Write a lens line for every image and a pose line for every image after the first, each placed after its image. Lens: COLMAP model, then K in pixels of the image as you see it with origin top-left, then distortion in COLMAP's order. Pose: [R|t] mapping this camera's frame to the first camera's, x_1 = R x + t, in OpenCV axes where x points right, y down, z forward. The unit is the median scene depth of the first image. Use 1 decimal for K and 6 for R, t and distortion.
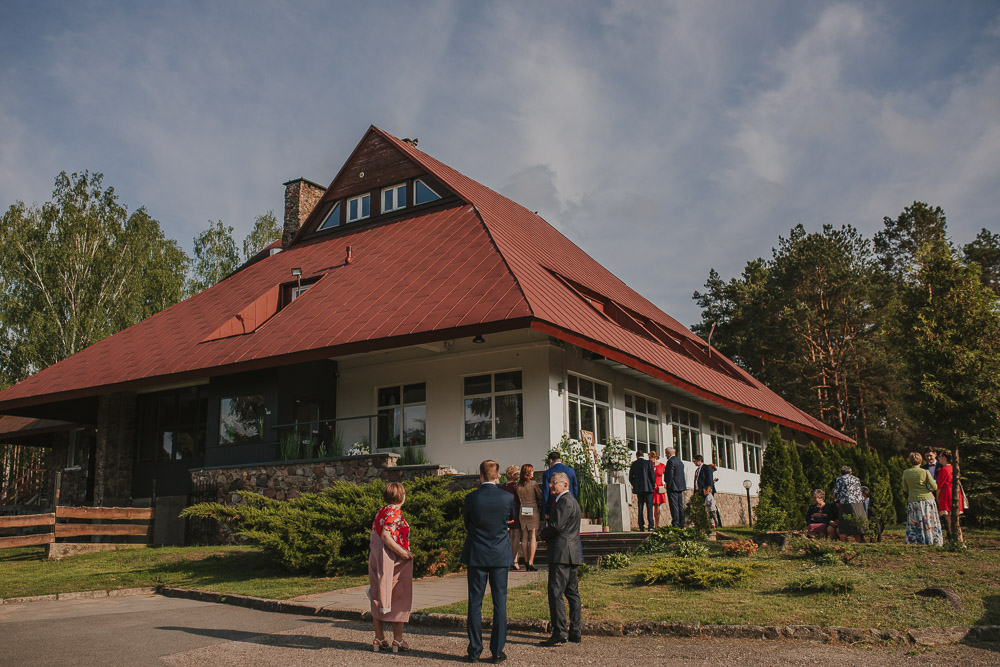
lens RADIAL K [[970.2, 0, 500.0], [0, 970.2, 333.5], [0, 0, 1]] dist [0.006261, 0.010105]
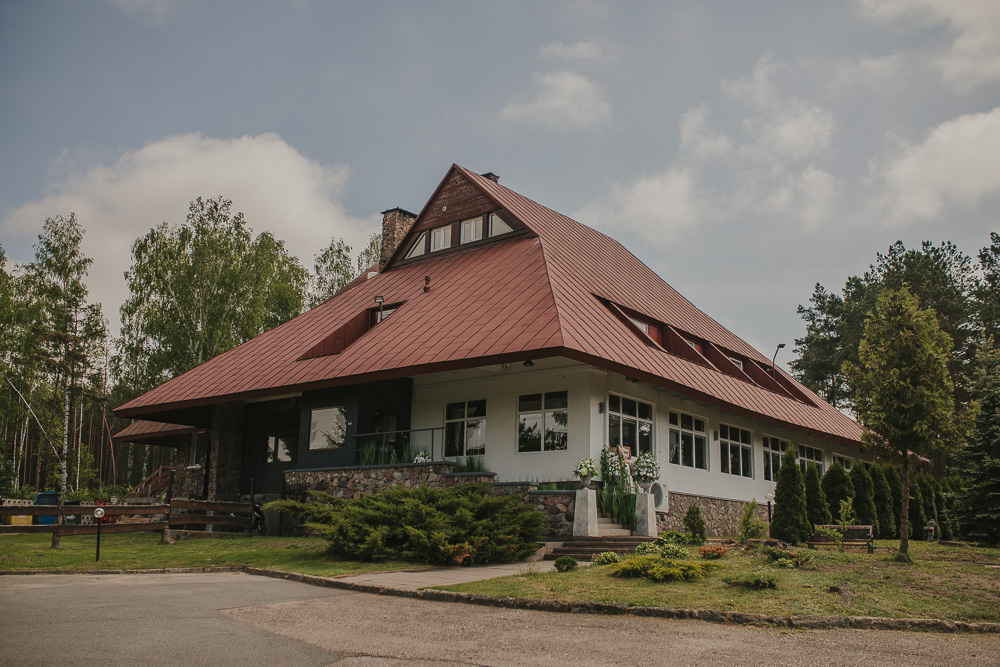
lens RADIAL K [[970.2, 0, 500.0], [0, 970.2, 333.5], [0, 0, 1]] dist [0.006261, 0.010105]
pose [[0.991688, 0.008629, -0.128378, 0.066609], [-0.009487, 0.999937, -0.006076, -0.015405], [0.128318, 0.007243, 0.991707, -0.093693]]
